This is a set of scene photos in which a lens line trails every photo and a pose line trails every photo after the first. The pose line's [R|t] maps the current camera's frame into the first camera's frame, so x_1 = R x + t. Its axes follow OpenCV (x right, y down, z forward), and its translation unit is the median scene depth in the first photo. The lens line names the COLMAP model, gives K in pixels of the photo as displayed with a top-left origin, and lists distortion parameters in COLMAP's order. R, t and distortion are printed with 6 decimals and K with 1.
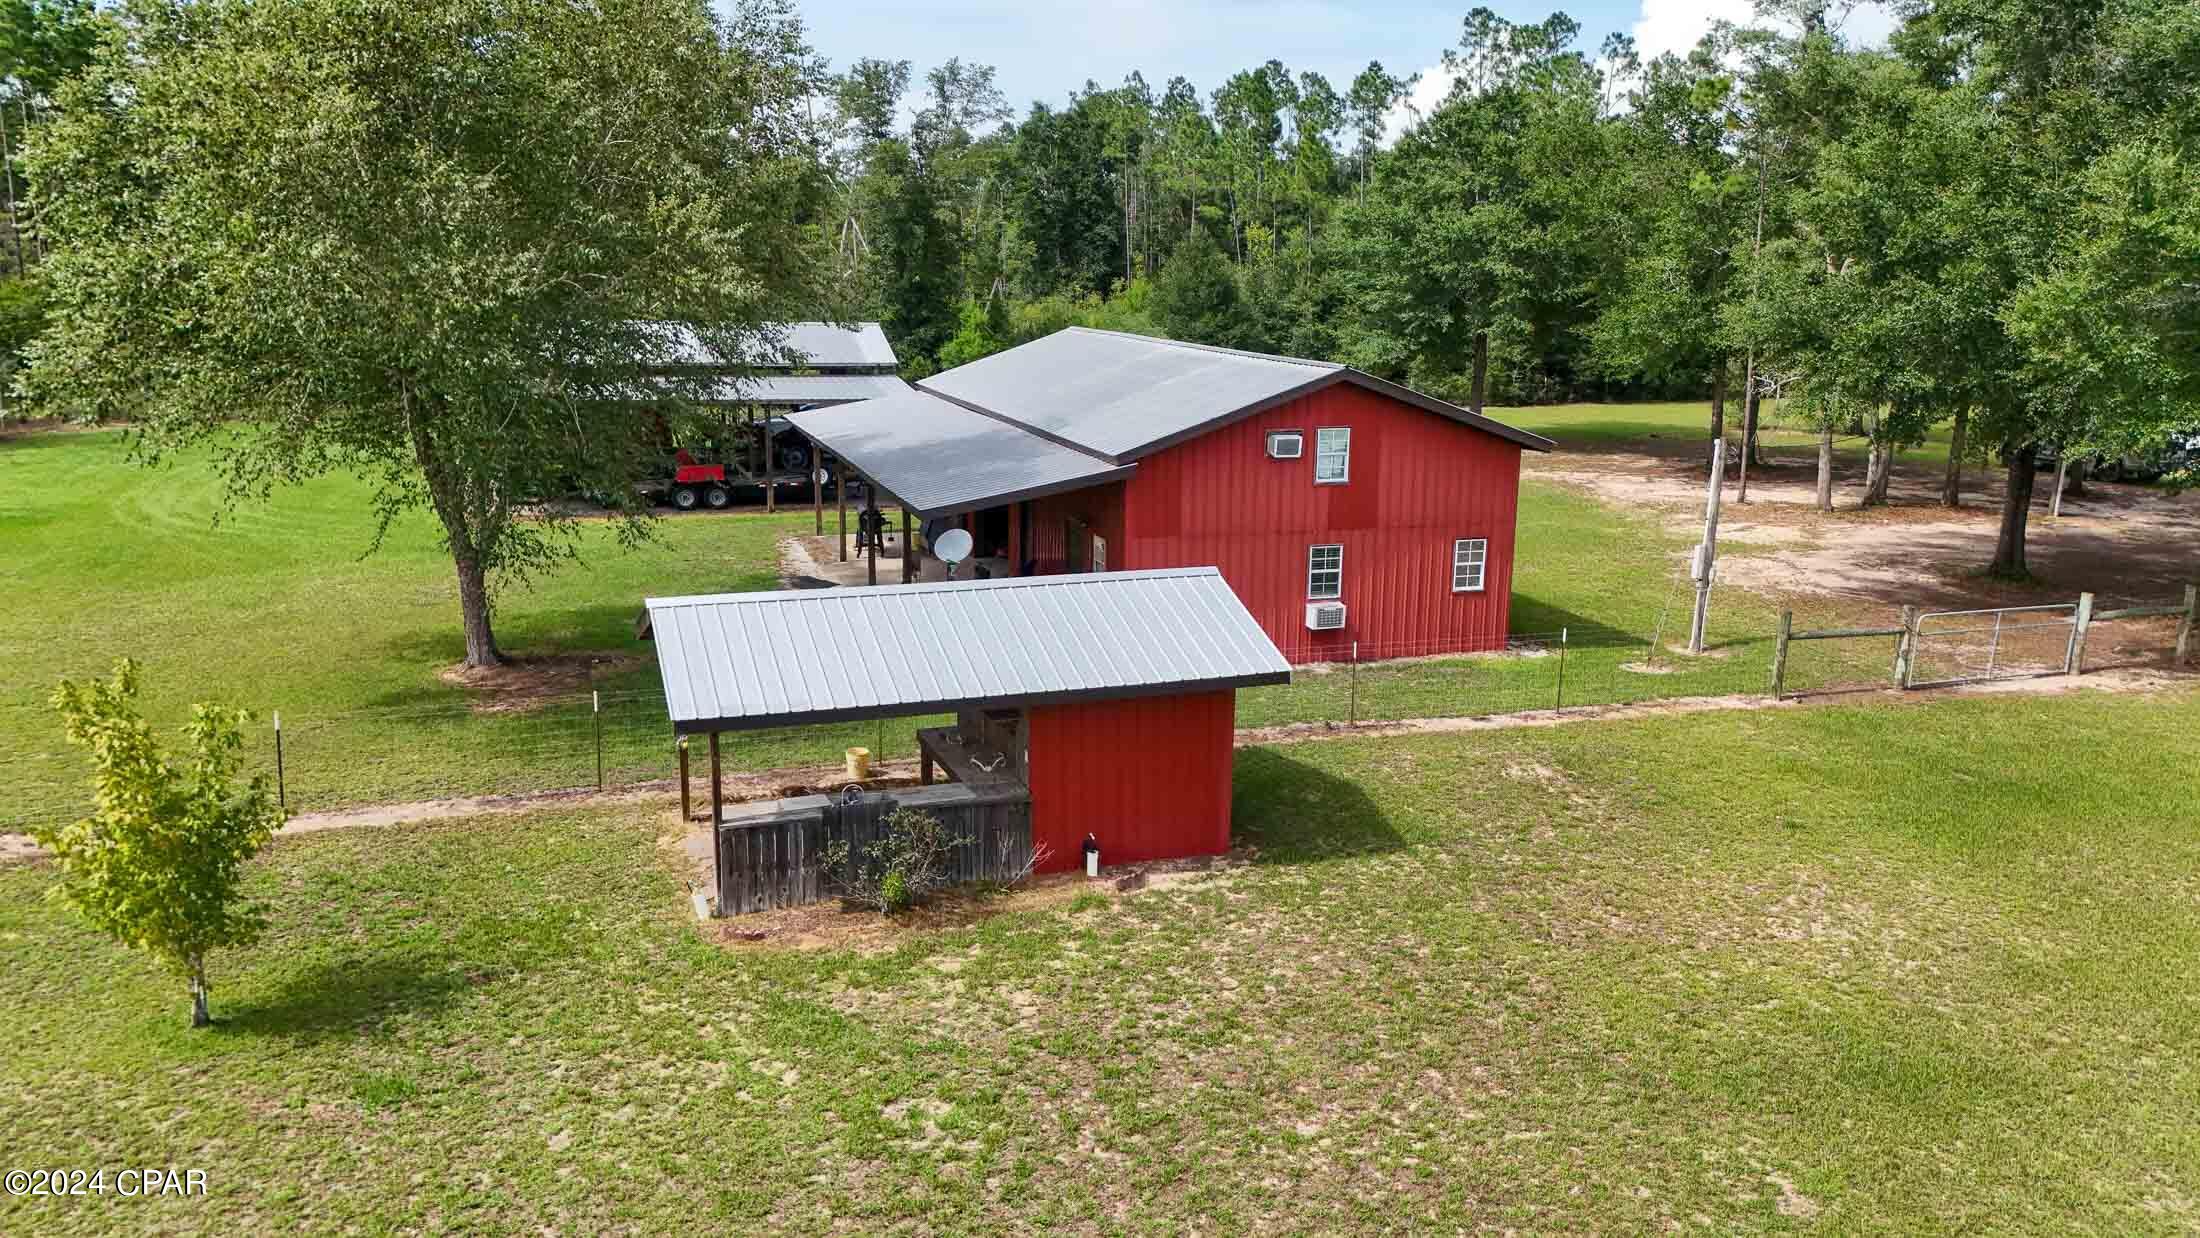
lens RADIAL K [[1647.1, 0, 1100.0], [0, 1647.1, 619.0], [0, 0, 1]] dist [0.031434, -0.003593]
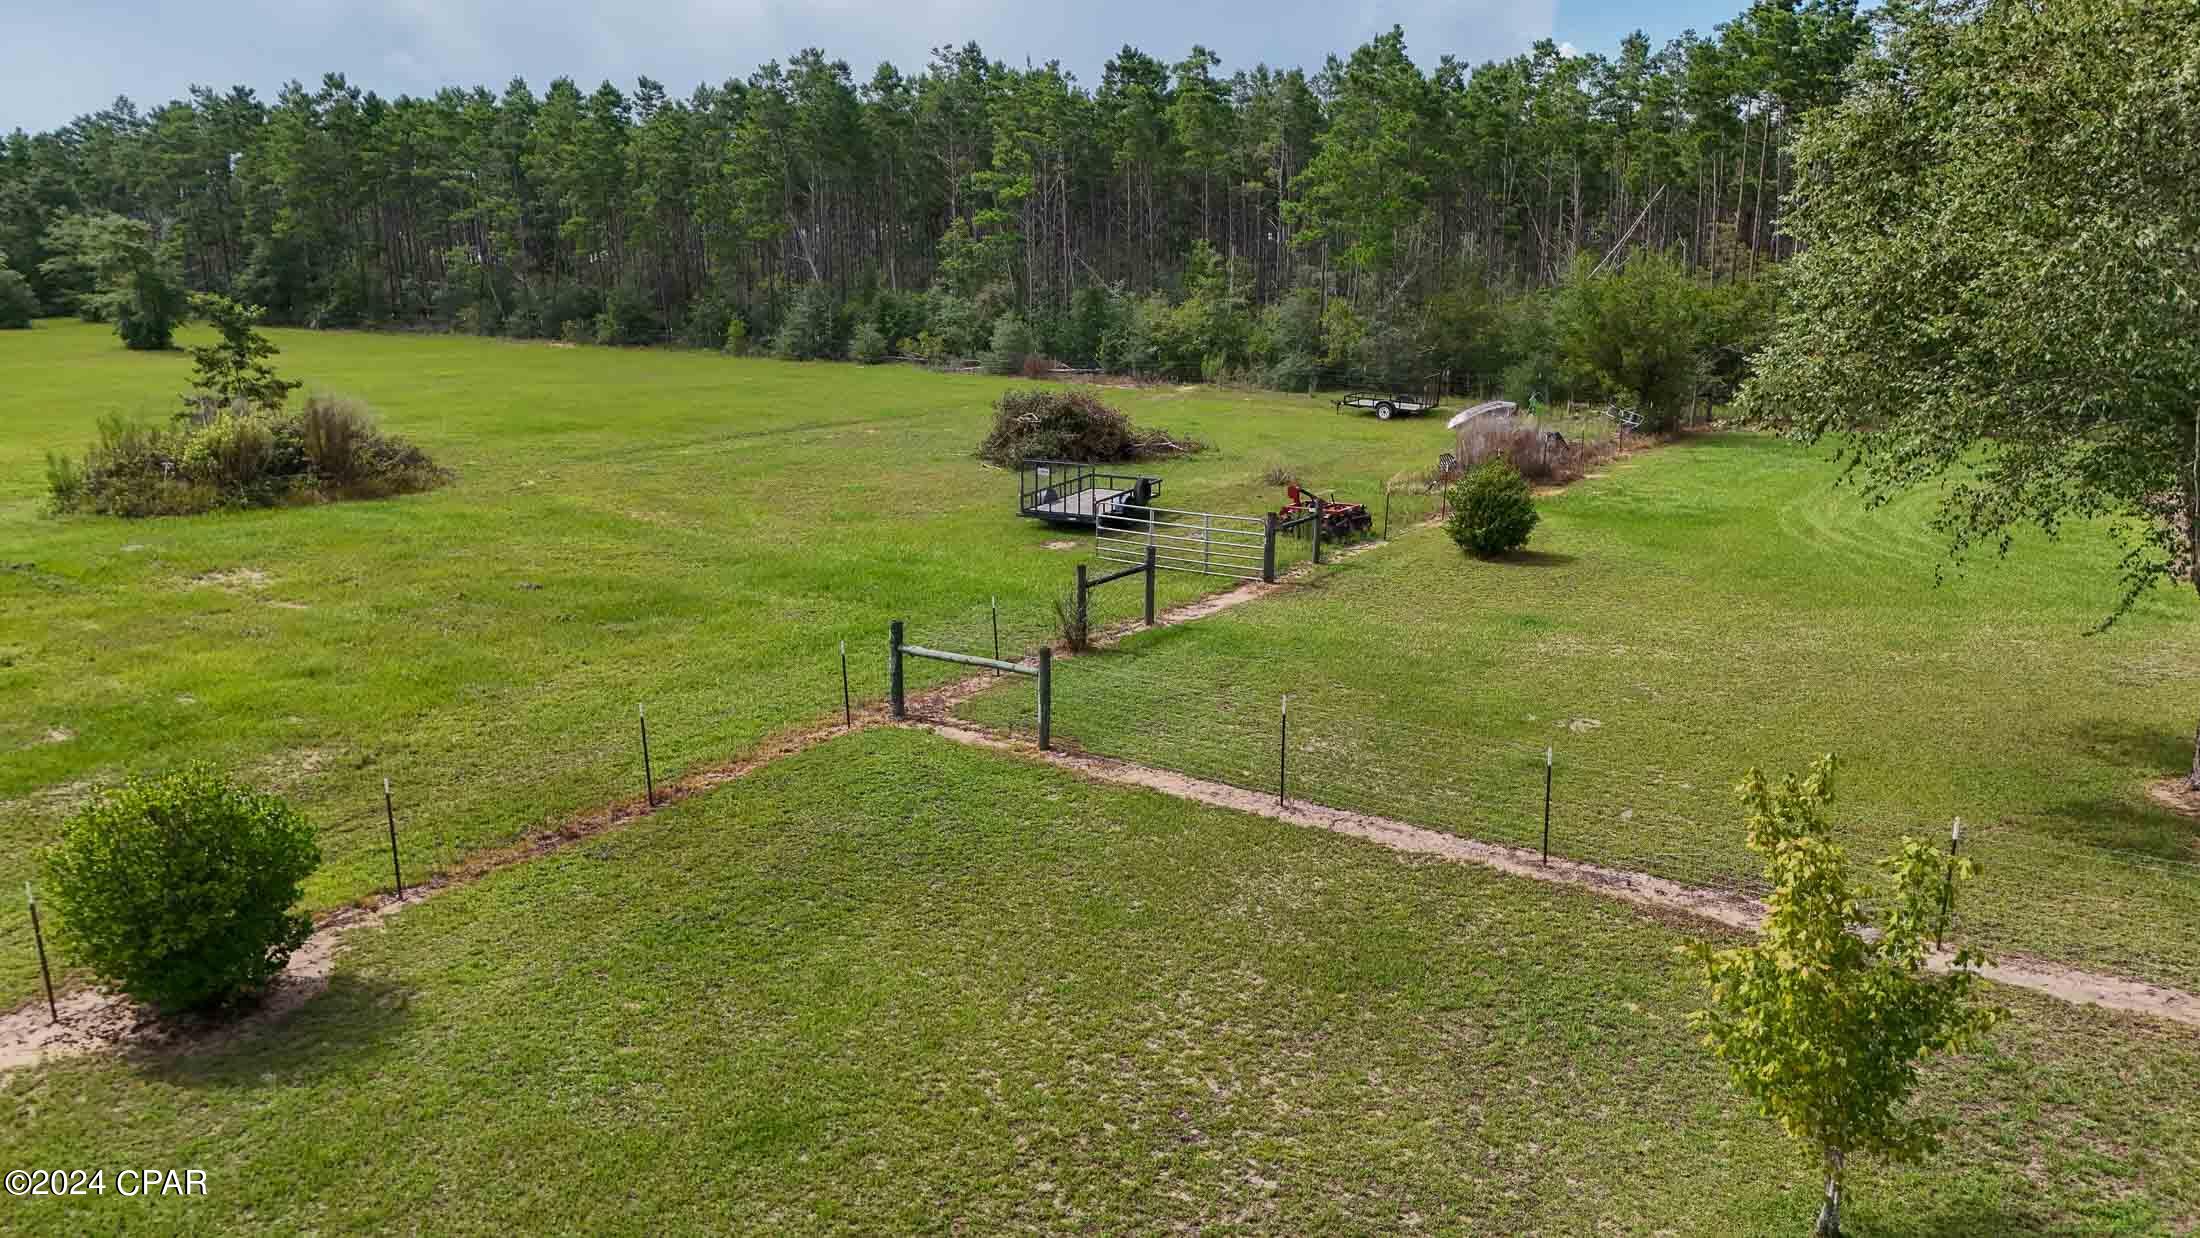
lens RADIAL K [[1609.1, 0, 1100.0], [0, 1609.1, 619.0], [0, 0, 1]] dist [0.062183, -0.054229]
pose [[0.606994, 0.165846, -0.777209, -0.140209], [-0.165485, 0.982921, 0.080500, -0.030333], [0.777286, 0.079753, 0.624072, 0.165798]]
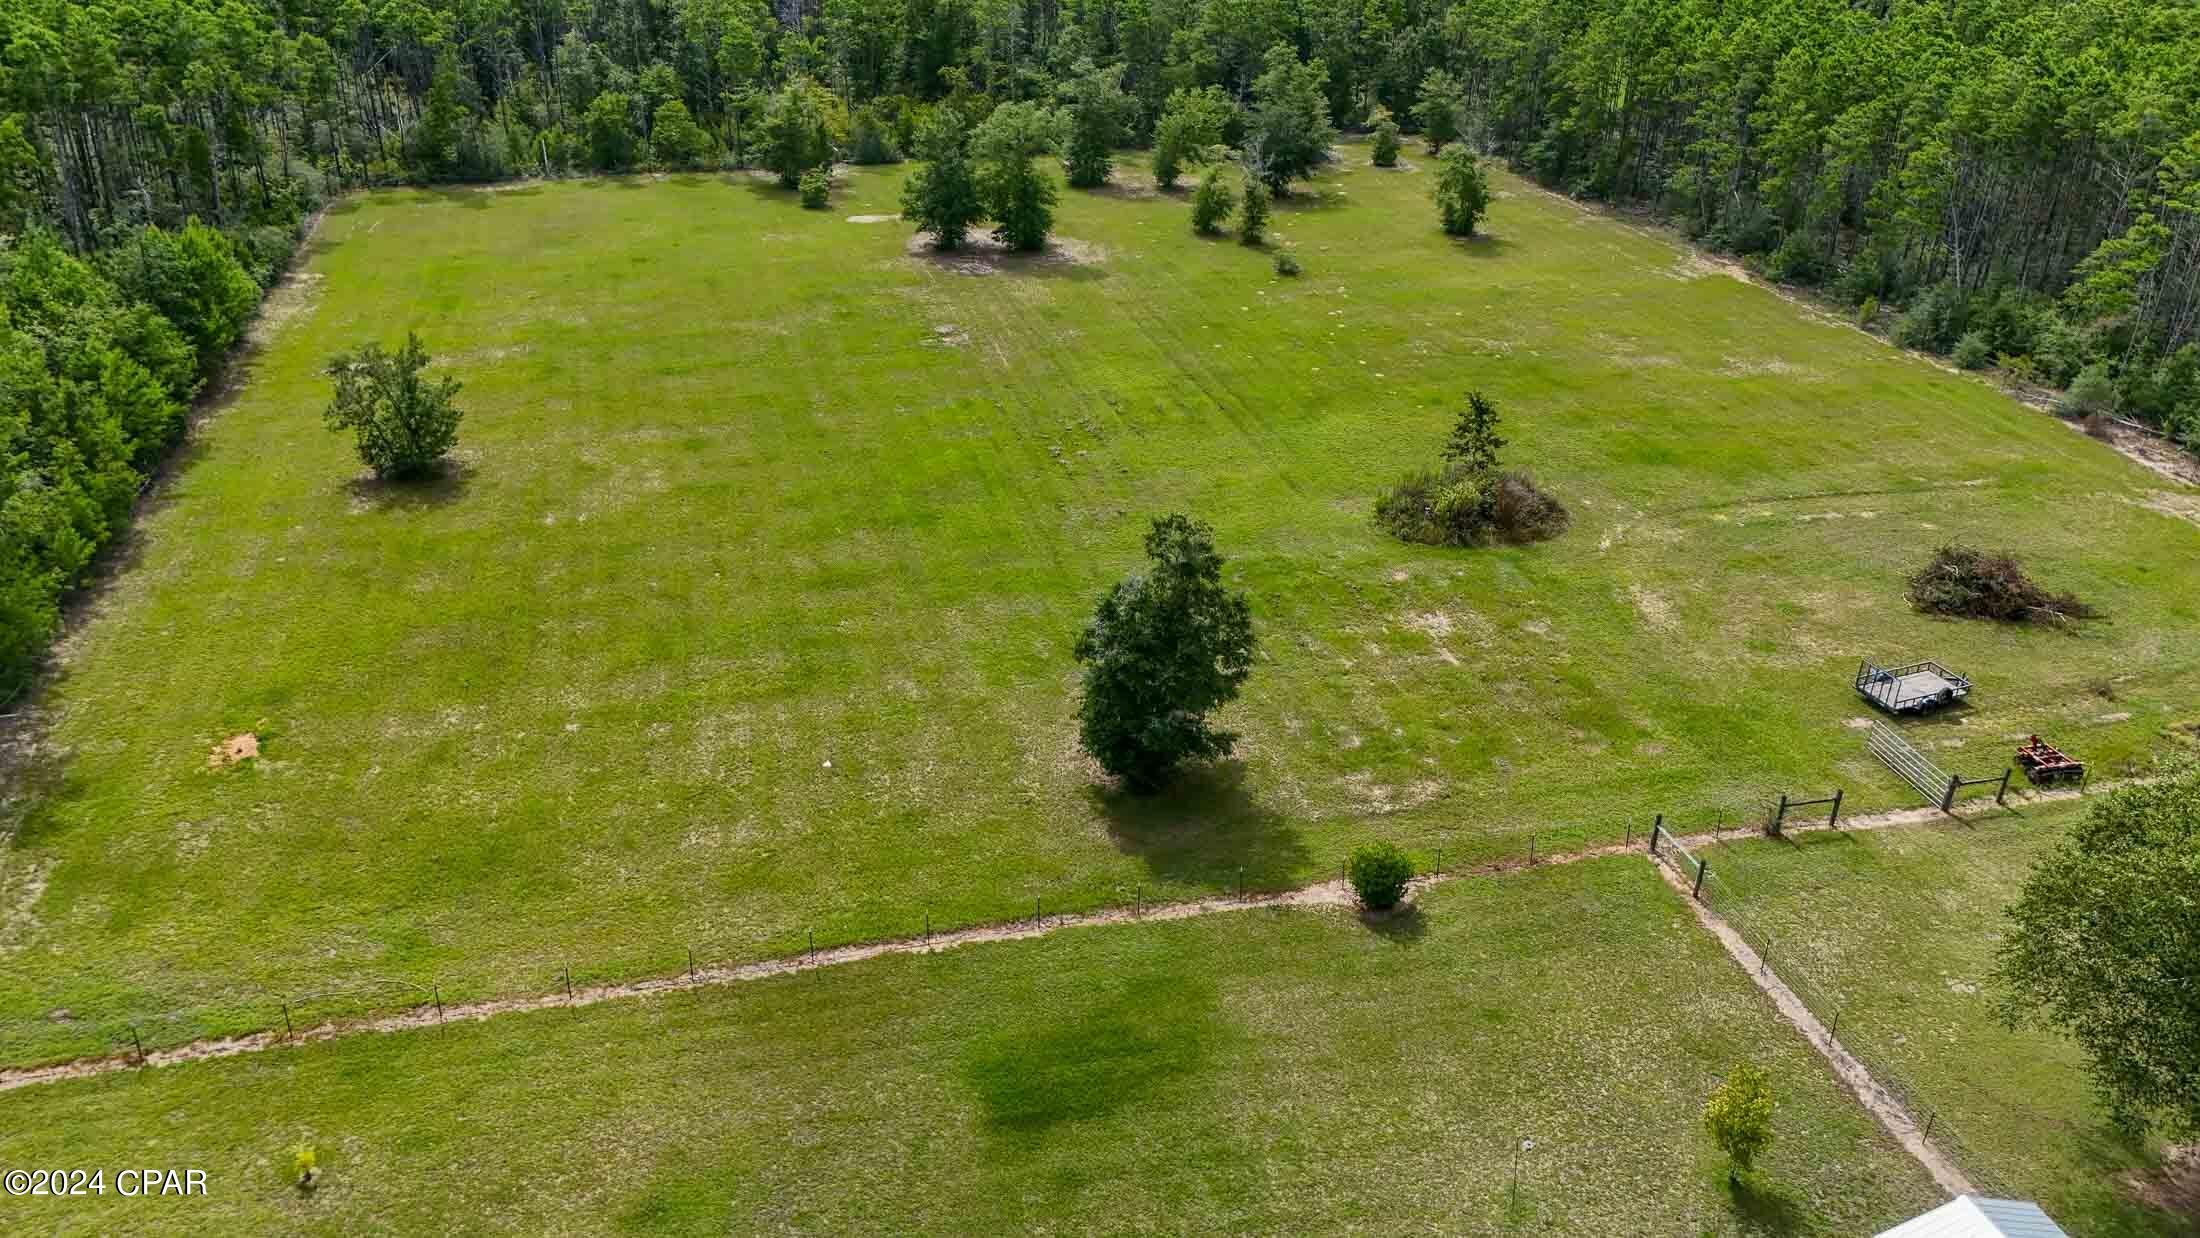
lens RADIAL K [[1609.1, 0, 1100.0], [0, 1609.1, 619.0], [0, 0, 1]] dist [0.062183, -0.054229]
pose [[-0.088845, 0.444348, -0.891438, 0.630477], [-0.234088, 0.860595, 0.452304, -0.686765], [0.968147, 0.248860, 0.027557, -0.091688]]
